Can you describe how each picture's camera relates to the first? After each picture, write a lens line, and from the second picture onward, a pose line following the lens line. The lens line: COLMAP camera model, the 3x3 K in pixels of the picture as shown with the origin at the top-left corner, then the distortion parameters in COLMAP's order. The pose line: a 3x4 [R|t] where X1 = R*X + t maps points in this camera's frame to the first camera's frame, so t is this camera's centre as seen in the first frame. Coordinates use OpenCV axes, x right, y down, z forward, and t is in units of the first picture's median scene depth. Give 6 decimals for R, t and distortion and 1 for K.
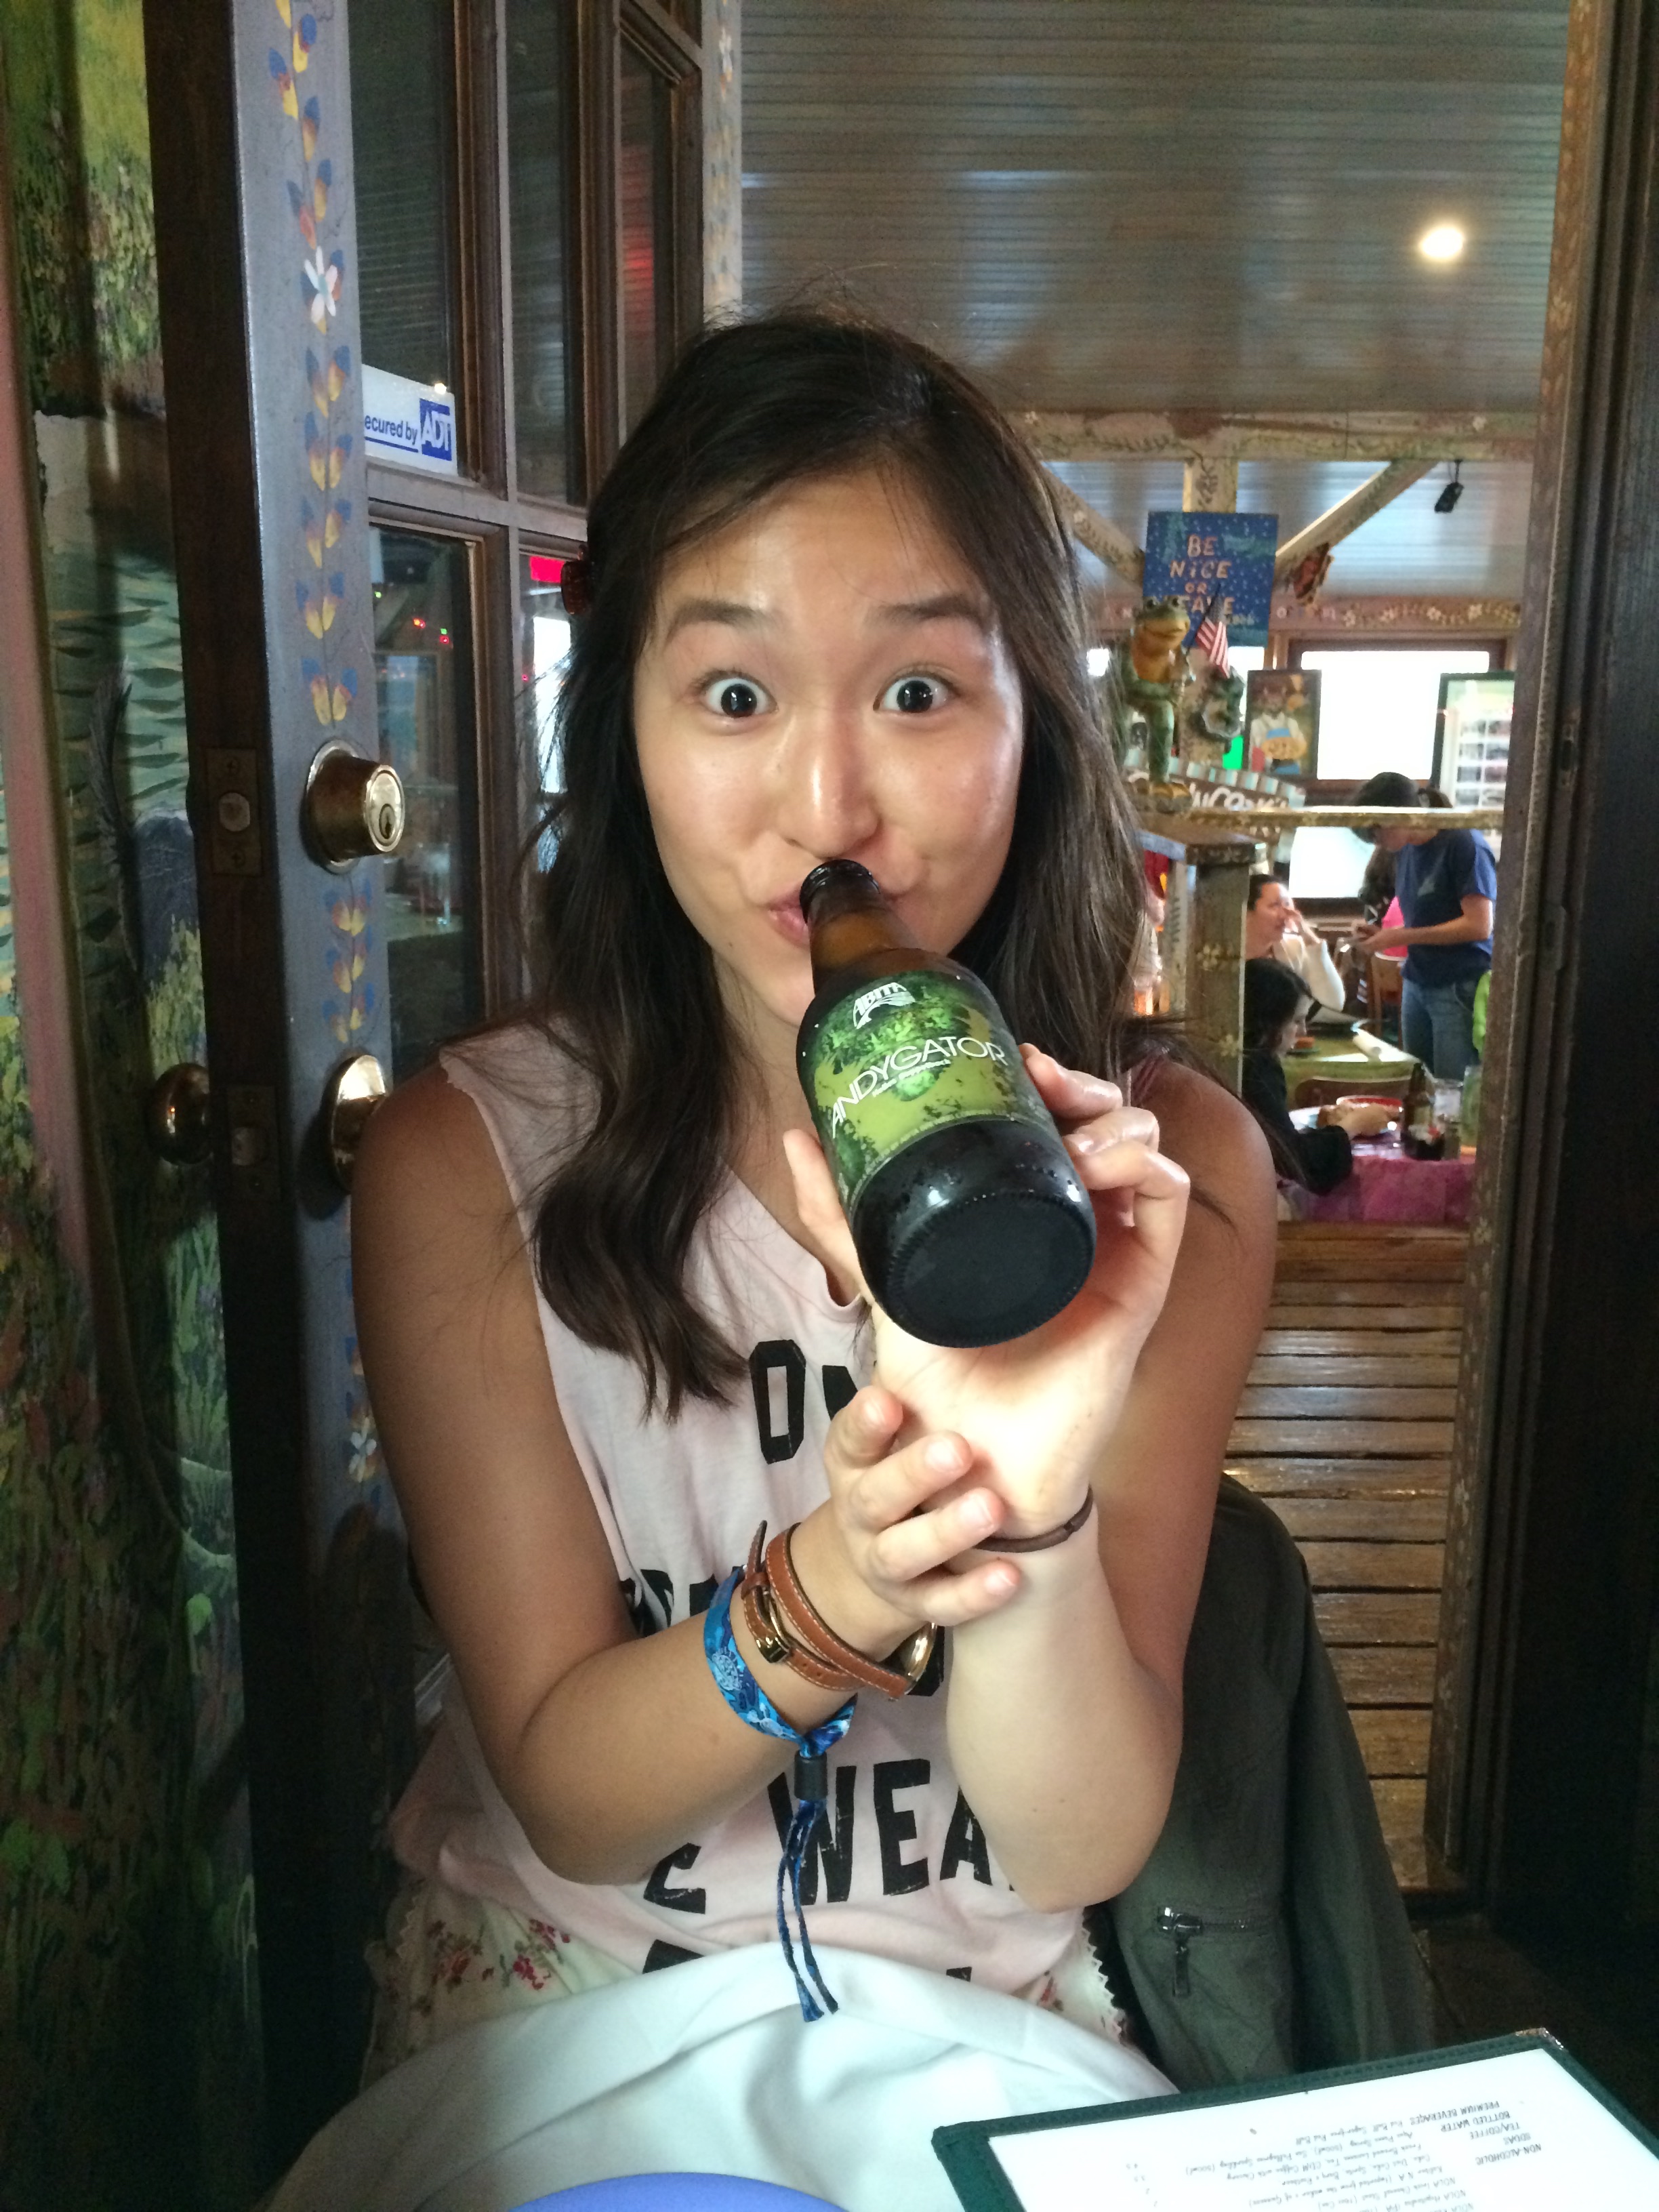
lens RADIAL K [[1865.7, 0, 831.2], [0, 1865.7, 1098.0], [0, 0, 1]] dist [0.035354, -0.048557]
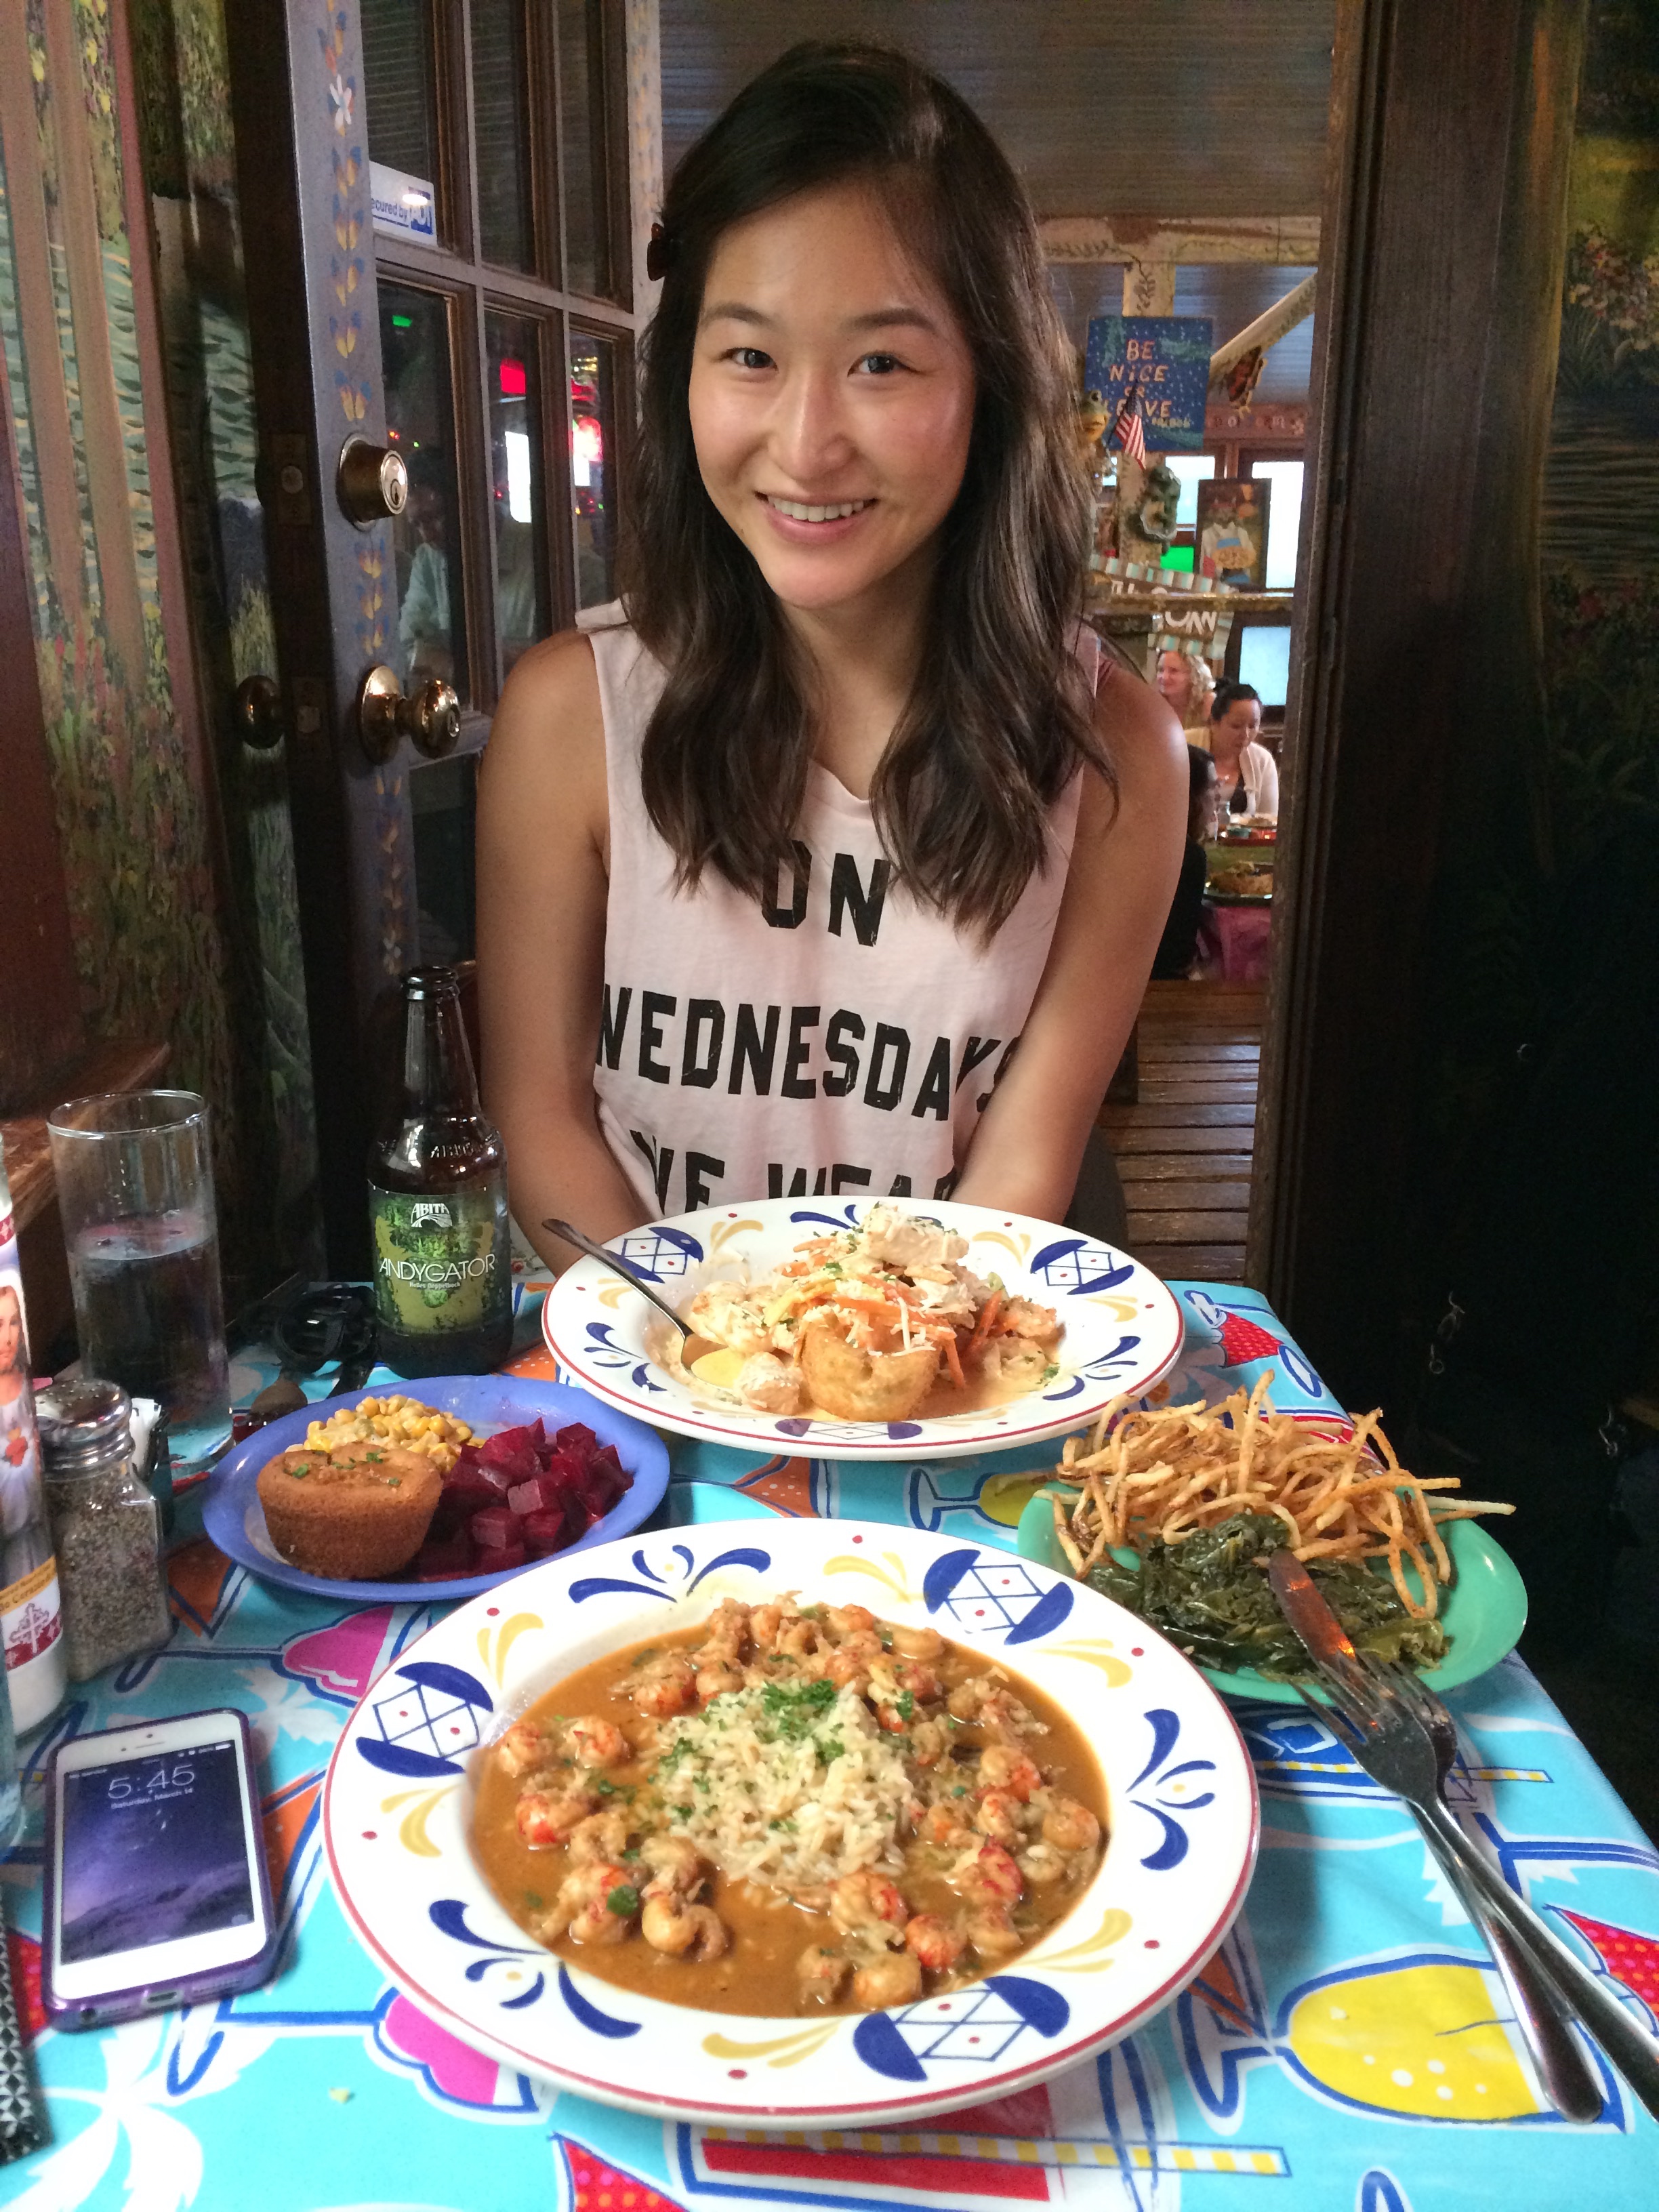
lens RADIAL K [[1865.7, 0, 829.5], [0, 1865.7, 1117.2], [0, 0, 1]] dist [0.035354, -0.048557]
pose [[0.999945, -0.009180, 0.005027, 0.053120], [0.008683, 0.995778, 0.091385, 0.127940], [-0.005844, -0.091337, 0.995803, -0.303695]]
